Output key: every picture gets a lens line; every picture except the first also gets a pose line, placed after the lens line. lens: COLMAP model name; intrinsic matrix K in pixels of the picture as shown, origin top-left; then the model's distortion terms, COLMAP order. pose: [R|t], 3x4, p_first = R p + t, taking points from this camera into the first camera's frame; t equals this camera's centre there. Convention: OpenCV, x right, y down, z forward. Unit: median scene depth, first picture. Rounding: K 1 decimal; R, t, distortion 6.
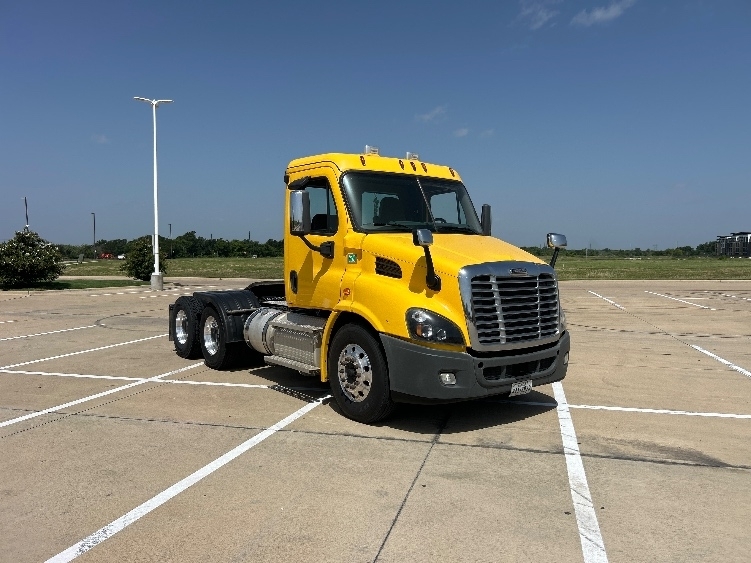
lens RADIAL K [[562.0, 0, 365.7], [0, 562.0, 277.4], [0, 0, 1]] dist [-0.008766, 0.013713]
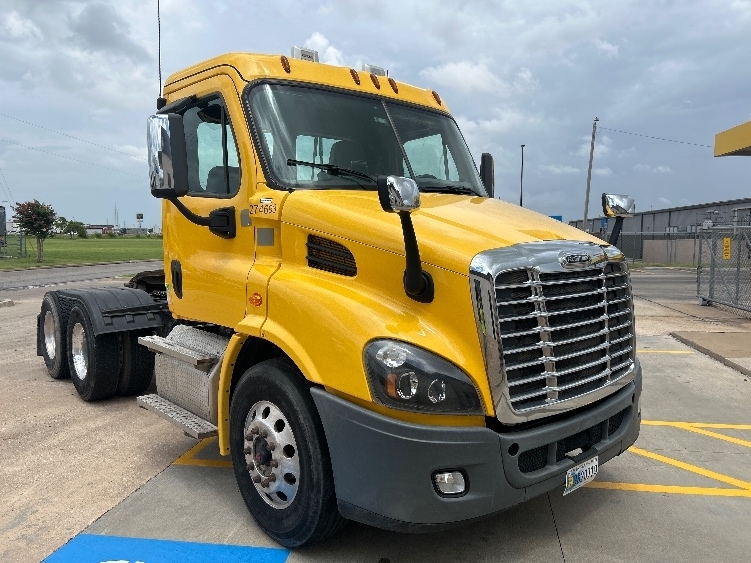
lens RADIAL K [[592.7, 0, 370.8], [0, 592.7, 282.1], [0, 0, 1]] dist [-0.000170, -0.038684]
pose [[0.997047, -0.013566, 0.075584, 0.035247], [0.010476, 0.999099, 0.041130, -0.014559], [-0.076074, -0.040217, 0.996291, 0.435501]]
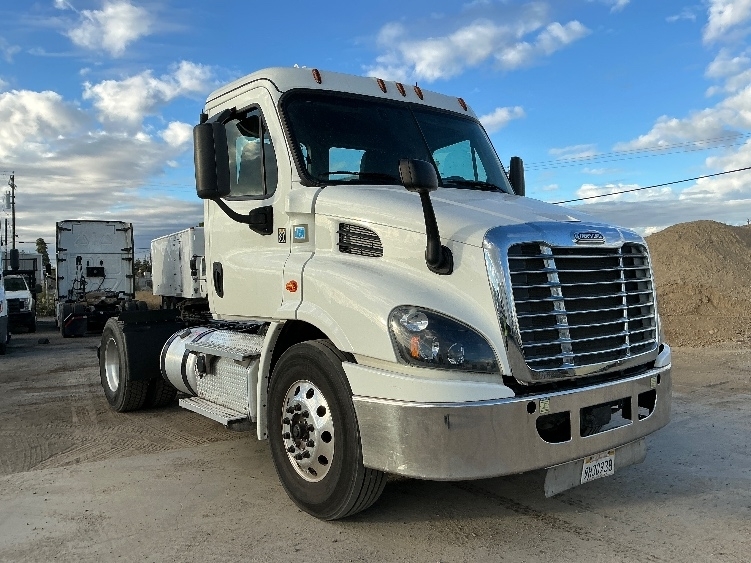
lens RADIAL K [[644.2, 0, 362.3], [0, 644.2, 268.3], [0, 0, 1]] dist [-0.008288, -0.005638]
pose [[0.999534, -0.030306, -0.003567, 0.044492], [0.030121, 0.998585, -0.043820, 0.039269], [0.004890, 0.043693, 0.999033, 0.337910]]
